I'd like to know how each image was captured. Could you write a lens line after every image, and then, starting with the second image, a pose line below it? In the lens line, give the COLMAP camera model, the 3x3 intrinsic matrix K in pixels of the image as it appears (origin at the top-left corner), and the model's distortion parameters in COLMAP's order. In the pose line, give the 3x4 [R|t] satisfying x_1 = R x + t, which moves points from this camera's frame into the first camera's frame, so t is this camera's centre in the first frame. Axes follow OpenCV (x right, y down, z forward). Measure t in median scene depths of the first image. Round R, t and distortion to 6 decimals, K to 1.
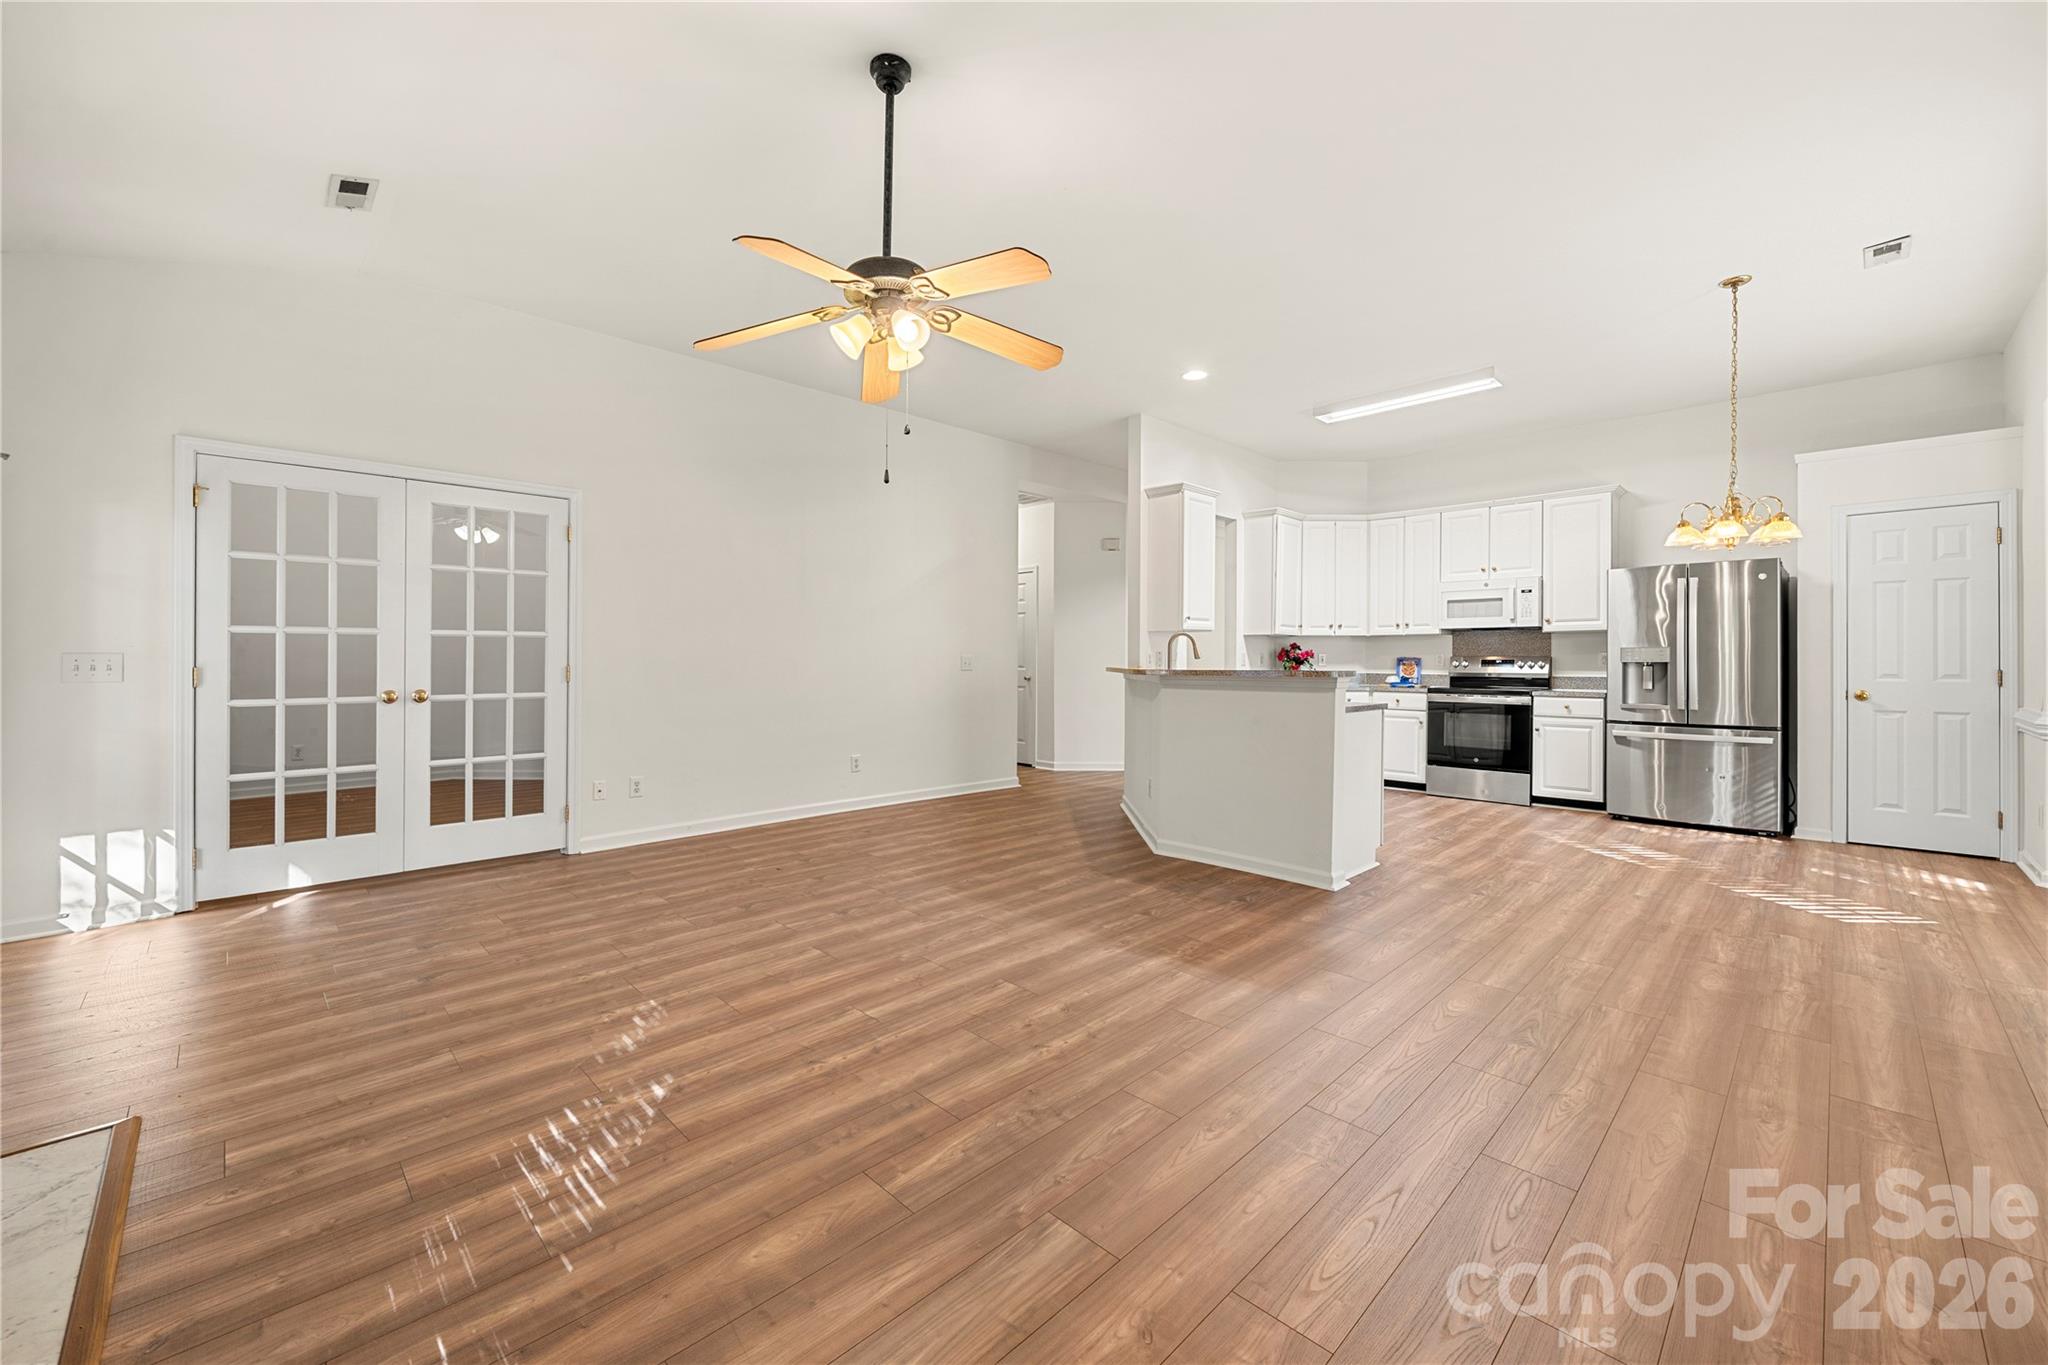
lens RADIAL K [[825.5, 0, 980.9], [0, 825.5, 682.0], [0, 0, 1]] dist [-0.000784, 0.000121]
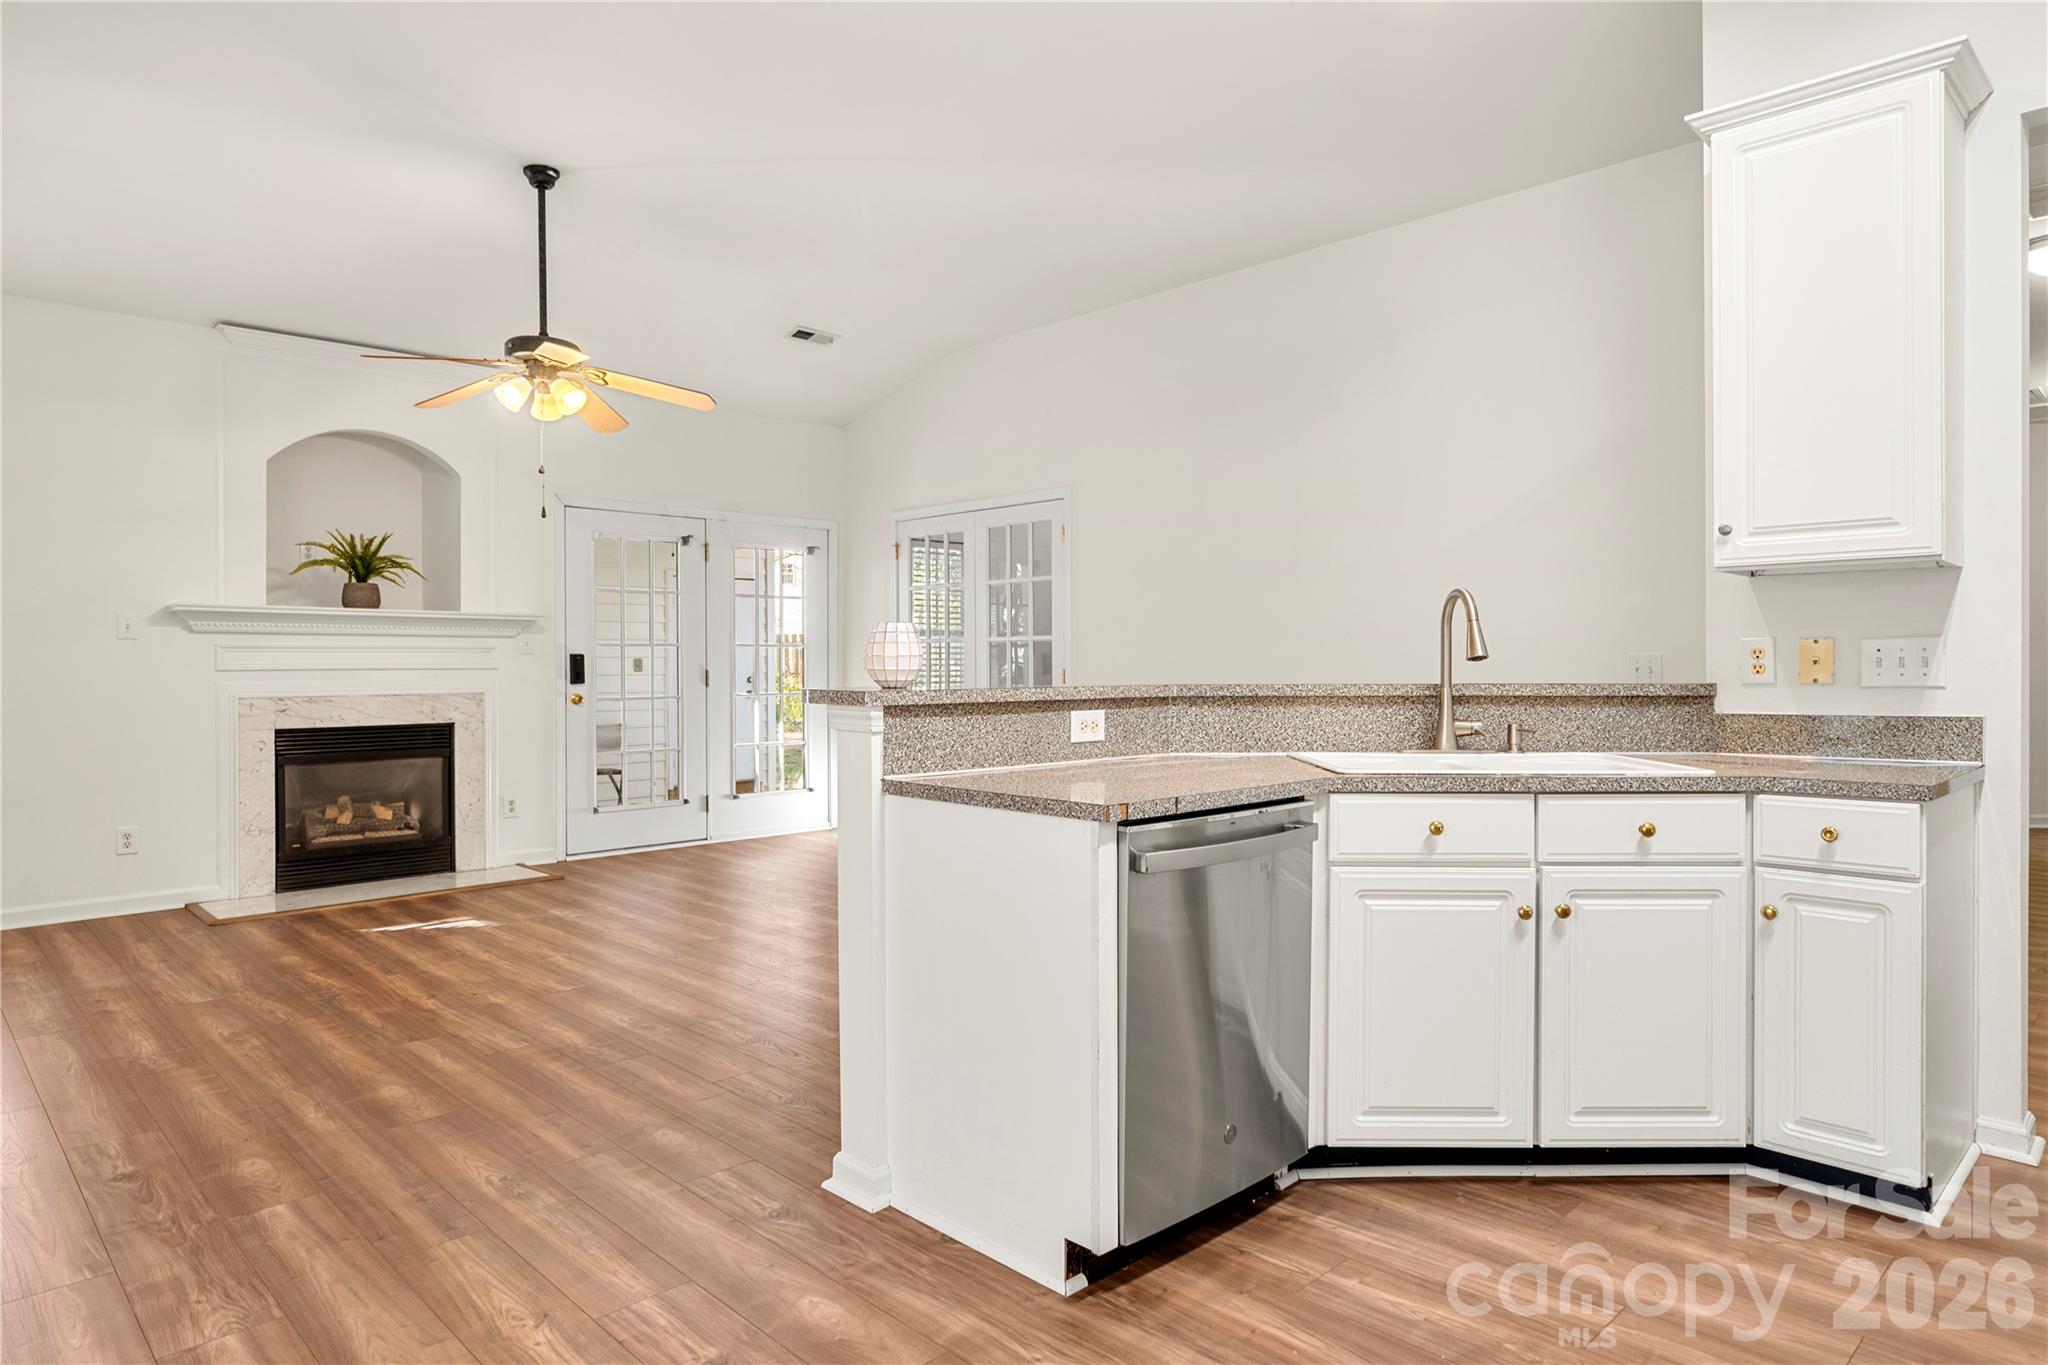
lens RADIAL K [[1213.1, 0, 1025.5], [0, 1213.1, 675.0], [0, 0, 1]] dist [0.019438, -0.006915]
pose [[0.004716, 0.010314, -0.999936, 0.696481], [-0.026175, 0.999605, 0.010188, -0.019386], [0.999646, 0.026125, 0.004984, 0.708551]]
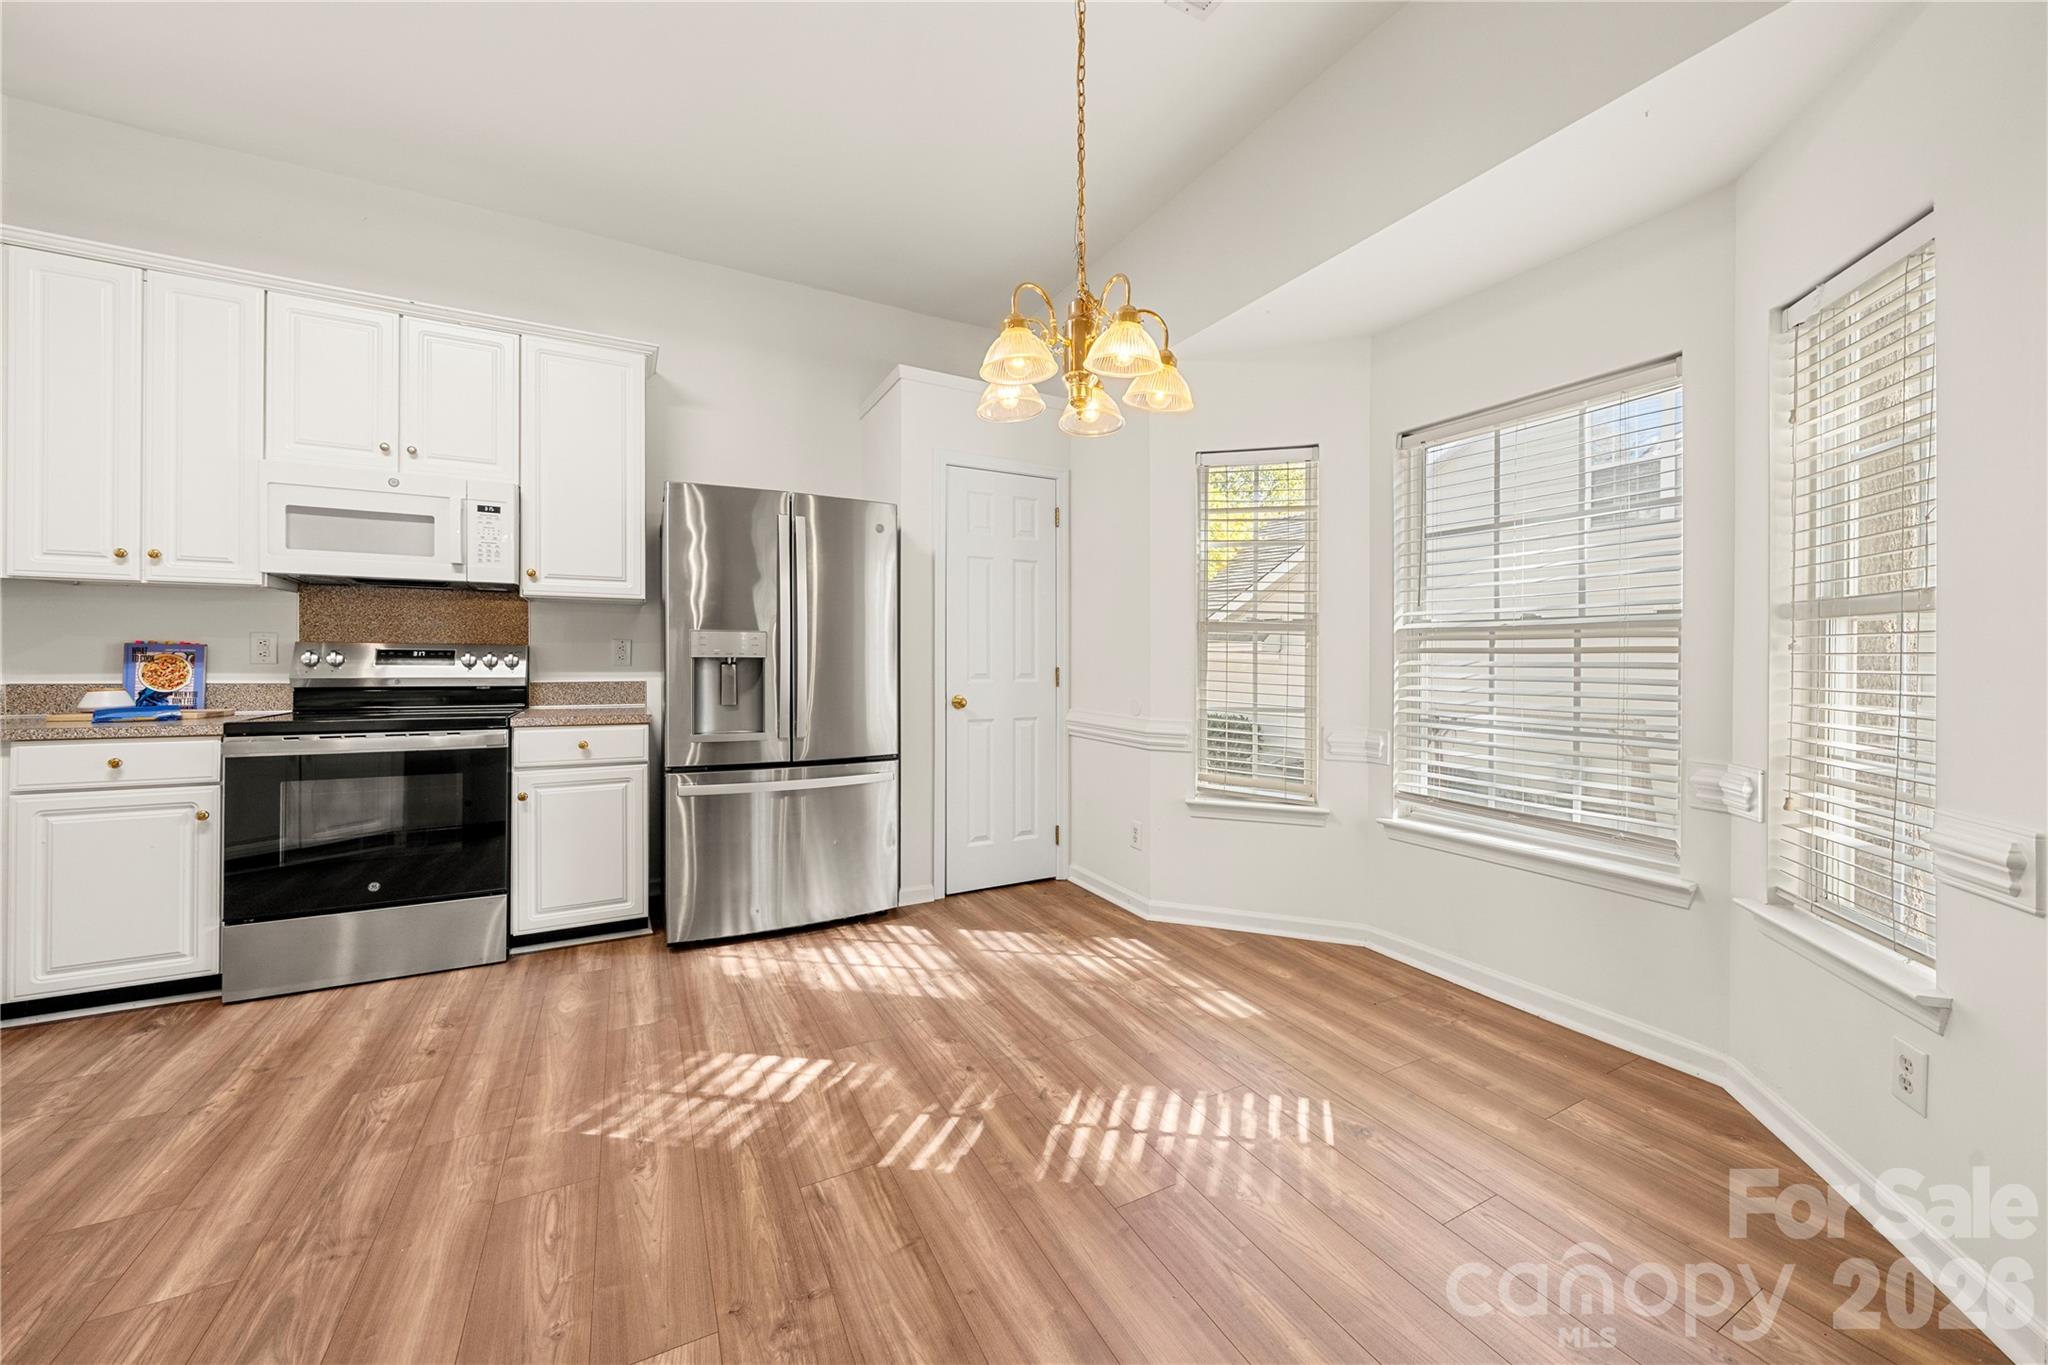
lens RADIAL K [[770.7, 0, 1045.4], [0, 770.7, 648.0], [0, 0, 1]] dist [0.005576, 0.000267]
pose [[0.264631, 0.011904, 0.964276, 0.321492], [0.016820, 0.999715, -0.016958, -0.016090], [-0.964203, 0.020707, 0.264355, 0.586323]]
